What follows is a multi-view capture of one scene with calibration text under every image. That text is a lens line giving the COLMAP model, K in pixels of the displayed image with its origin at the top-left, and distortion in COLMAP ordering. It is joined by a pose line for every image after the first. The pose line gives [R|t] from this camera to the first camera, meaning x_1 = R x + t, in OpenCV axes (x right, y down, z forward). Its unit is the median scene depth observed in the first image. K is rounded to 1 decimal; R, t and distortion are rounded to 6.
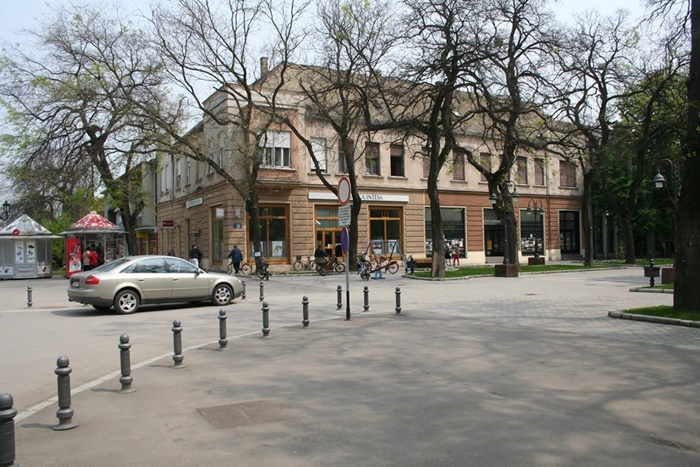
lens RADIAL K [[616.6, 0, 350.0], [0, 616.6, 233.5], [0, 0, 1]] dist [-0.157624, 0.156476]
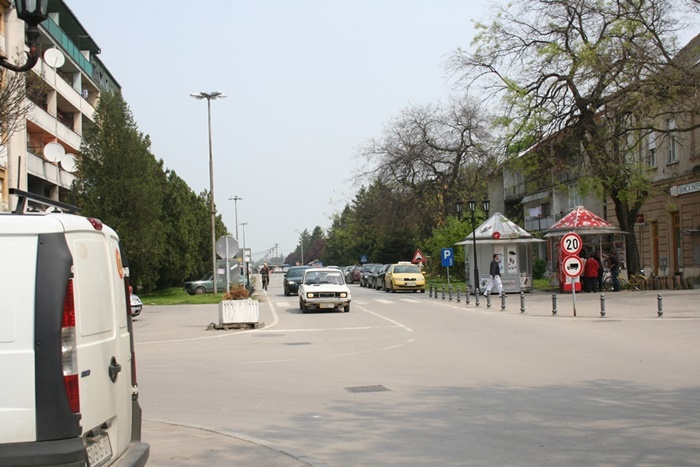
lens RADIAL K [[1017.5, 0, 350.0], [0, 1017.5, 233.5], [0, 0, 1]] dist [0.004356, 0.003562]
pose [[0.900943, -0.018491, -0.433544, -0.139046], [0.019908, 0.999801, -0.001271, -0.006499], [0.433481, -0.007486, 0.901131, -0.314734]]
